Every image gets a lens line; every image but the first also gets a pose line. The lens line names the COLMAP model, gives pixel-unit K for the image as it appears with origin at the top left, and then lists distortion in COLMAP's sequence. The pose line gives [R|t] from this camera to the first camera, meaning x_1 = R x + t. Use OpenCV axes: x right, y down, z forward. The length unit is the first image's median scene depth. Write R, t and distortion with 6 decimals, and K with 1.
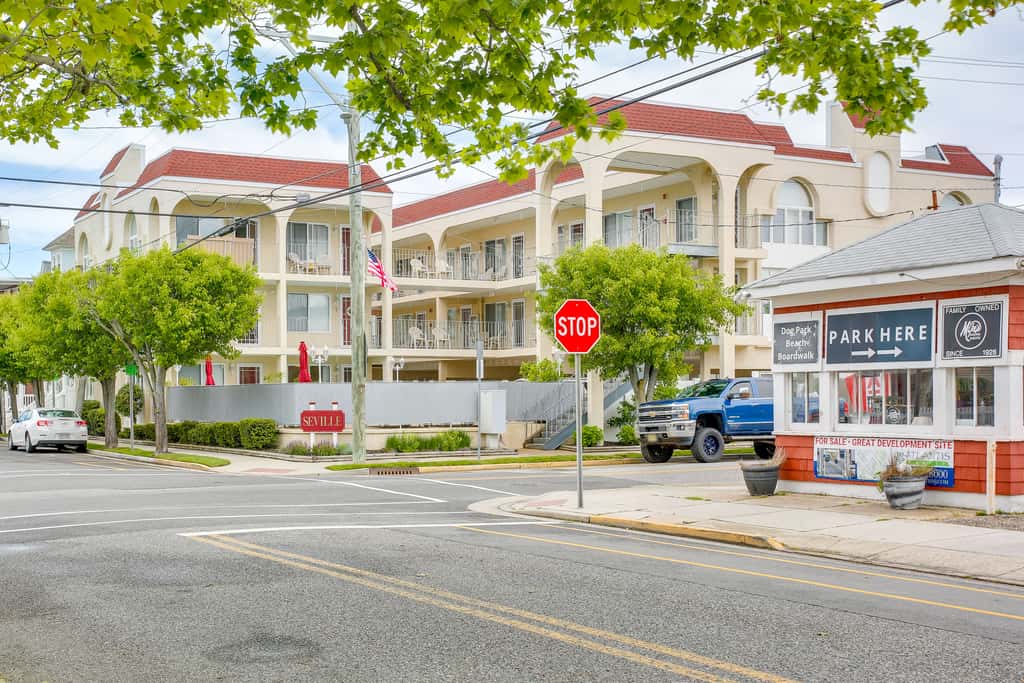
lens RADIAL K [[1243.9, 0, 510.3], [0, 1243.9, 393.5], [0, 0, 1]] dist [-0.010861, -0.012687]
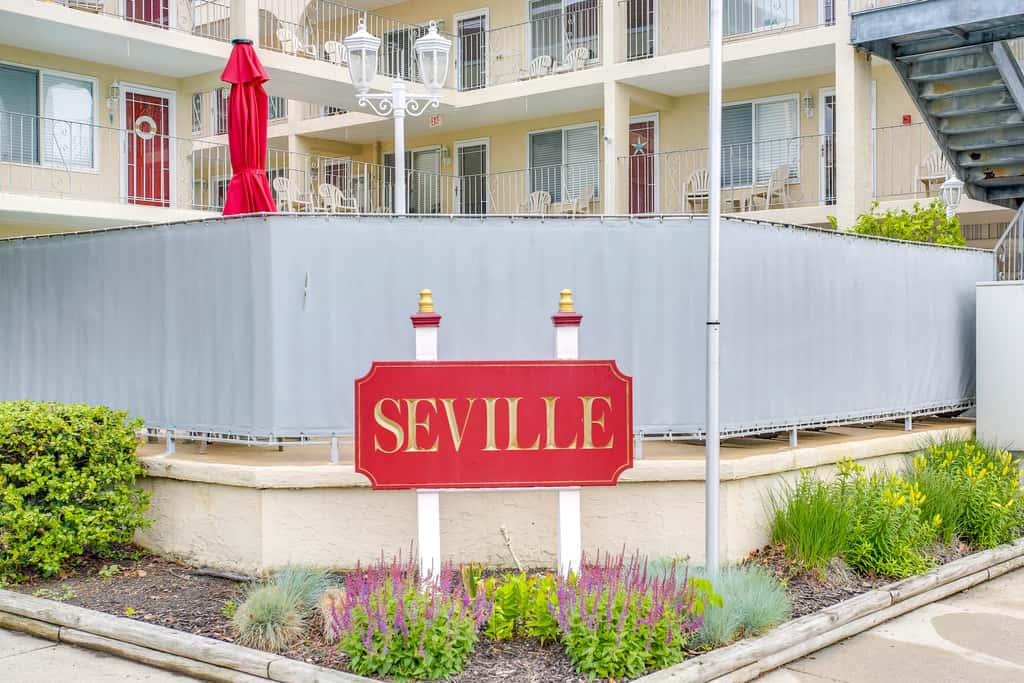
lens RADIAL K [[1129.1, 0, 544.0], [0, 1129.1, 343.7], [0, 0, 1]] dist [0.017988, 0.028588]
pose [[0.936702, 0.003348, 0.350111, -0.165172], [-0.004472, 0.999987, 0.002404, 0.008965], [-0.350098, -0.003817, 0.936705, 0.709254]]
